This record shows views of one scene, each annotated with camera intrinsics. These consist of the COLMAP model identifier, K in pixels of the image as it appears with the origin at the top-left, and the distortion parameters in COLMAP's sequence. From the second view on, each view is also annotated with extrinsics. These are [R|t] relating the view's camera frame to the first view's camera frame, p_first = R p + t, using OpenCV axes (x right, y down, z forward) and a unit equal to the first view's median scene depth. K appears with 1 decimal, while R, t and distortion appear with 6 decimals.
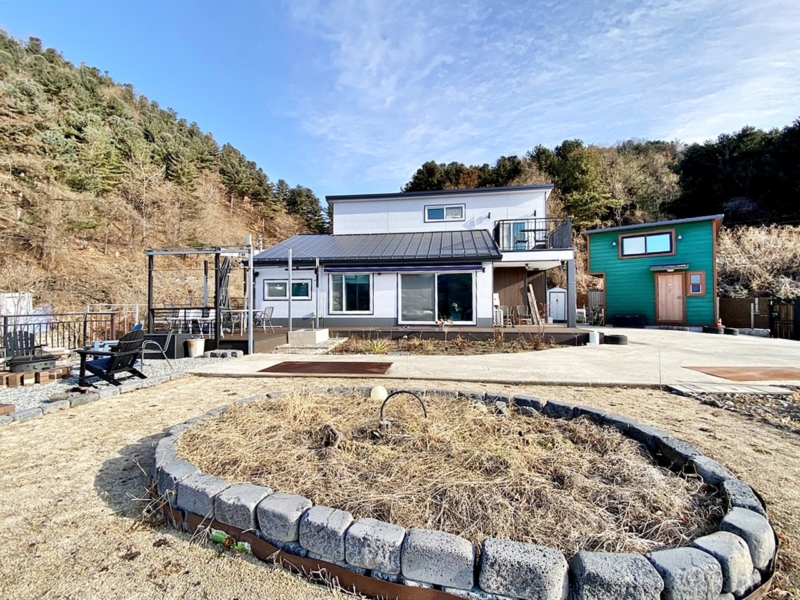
lens RADIAL K [[342.9, 0, 393.5], [0, 342.9, 312.0], [0, 0, 1]] dist [-0.011682, -0.001073]
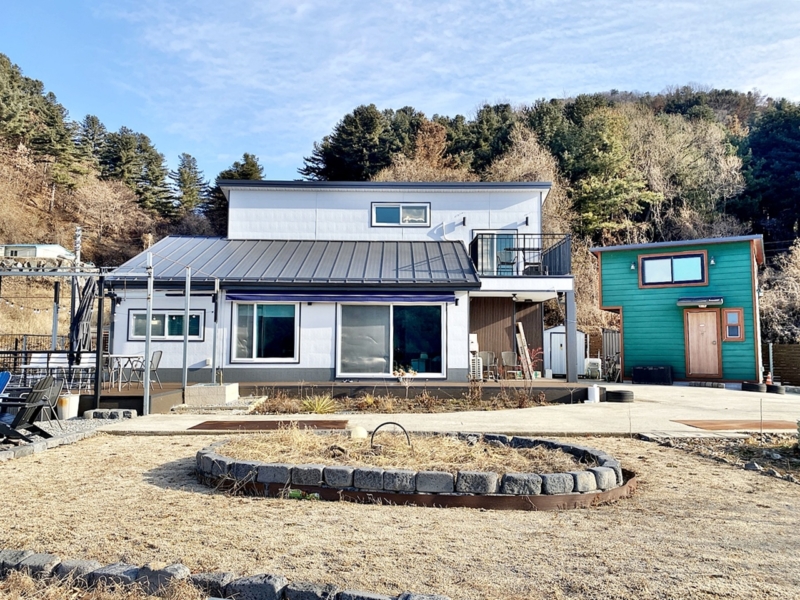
lens RADIAL K [[634.5, 0, 396.7], [0, 634.5, 312.2], [0, 0, 1]] dist [-0.012968, 0.021711]
pose [[0.986416, 0.018622, 0.163205, -0.039301], [-0.005160, 0.996576, -0.082522, 0.004566], [-0.164183, 0.080559, 0.983135, -0.146664]]
